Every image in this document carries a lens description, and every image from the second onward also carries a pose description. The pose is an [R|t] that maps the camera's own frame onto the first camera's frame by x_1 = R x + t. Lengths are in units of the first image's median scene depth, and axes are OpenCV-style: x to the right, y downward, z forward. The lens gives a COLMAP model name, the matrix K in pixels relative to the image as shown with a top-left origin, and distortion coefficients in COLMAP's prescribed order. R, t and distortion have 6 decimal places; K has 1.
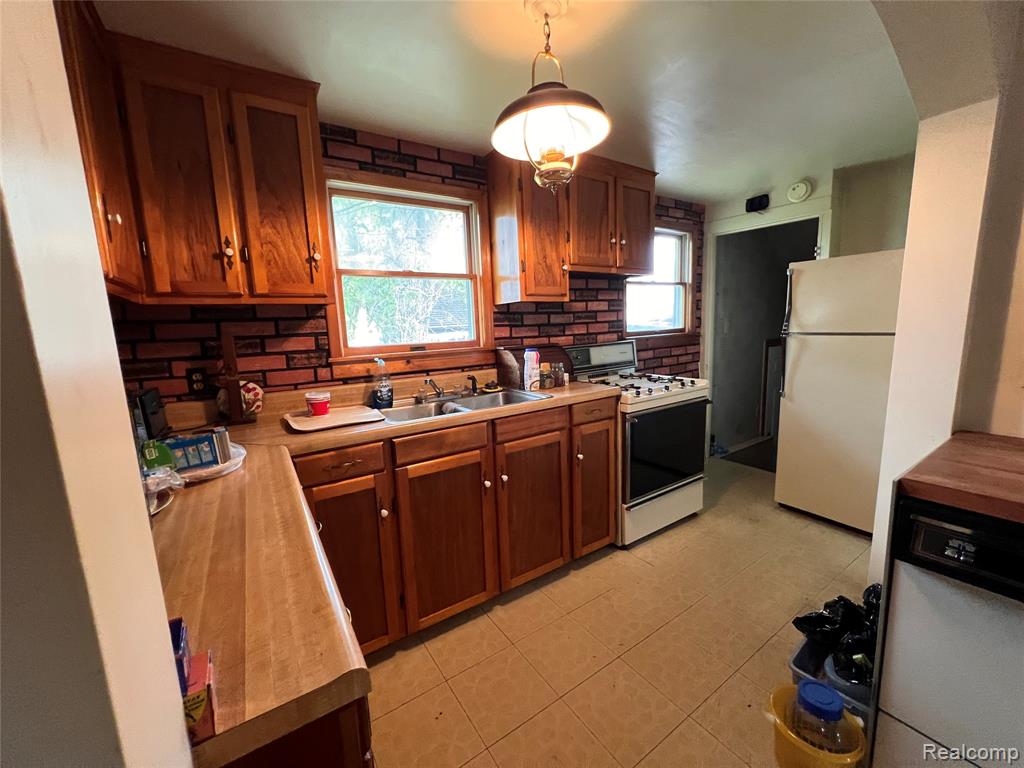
lens RADIAL K [[408.2, 0, 512.5], [0, 408.2, 379.3], [0, 0, 1]] dist [-0.001082, 0.000177]
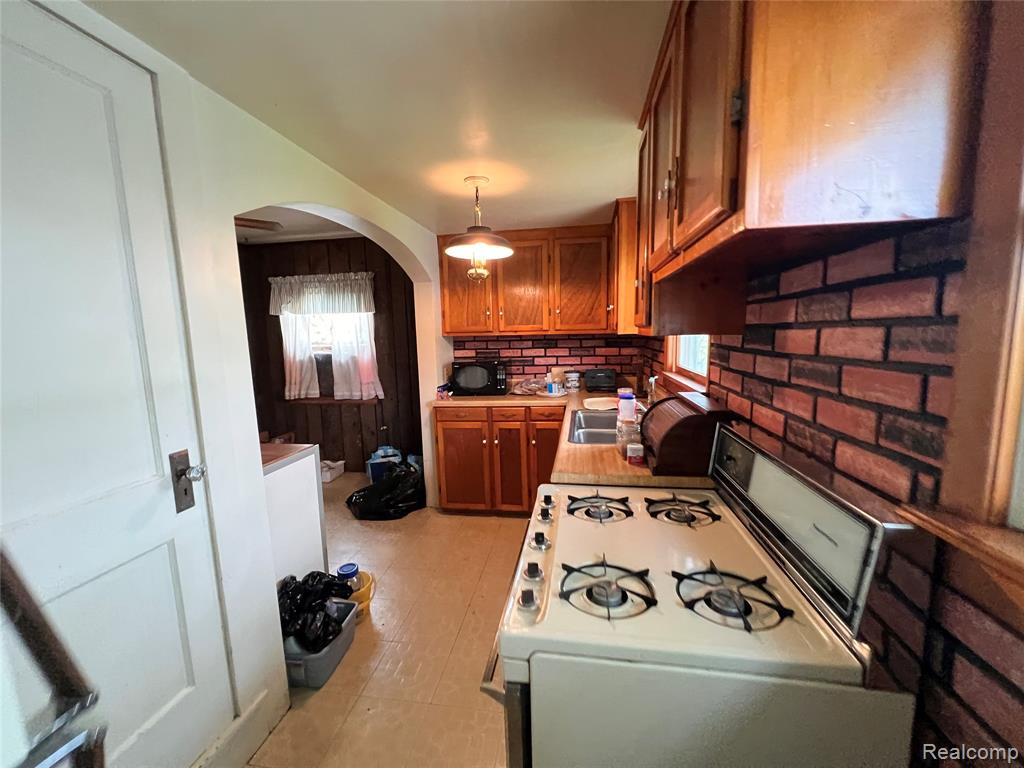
lens RADIAL K [[408.2, 0, 513.4], [0, 408.2, 384.5], [0, 0, 1]] dist [-0.001082, 0.000177]
pose [[-0.679789, 0.136274, -0.720636, 0.577882], [-0.069760, 0.966116, 0.248501, -0.205193], [0.730082, 0.219200, -0.647249, 1.016292]]
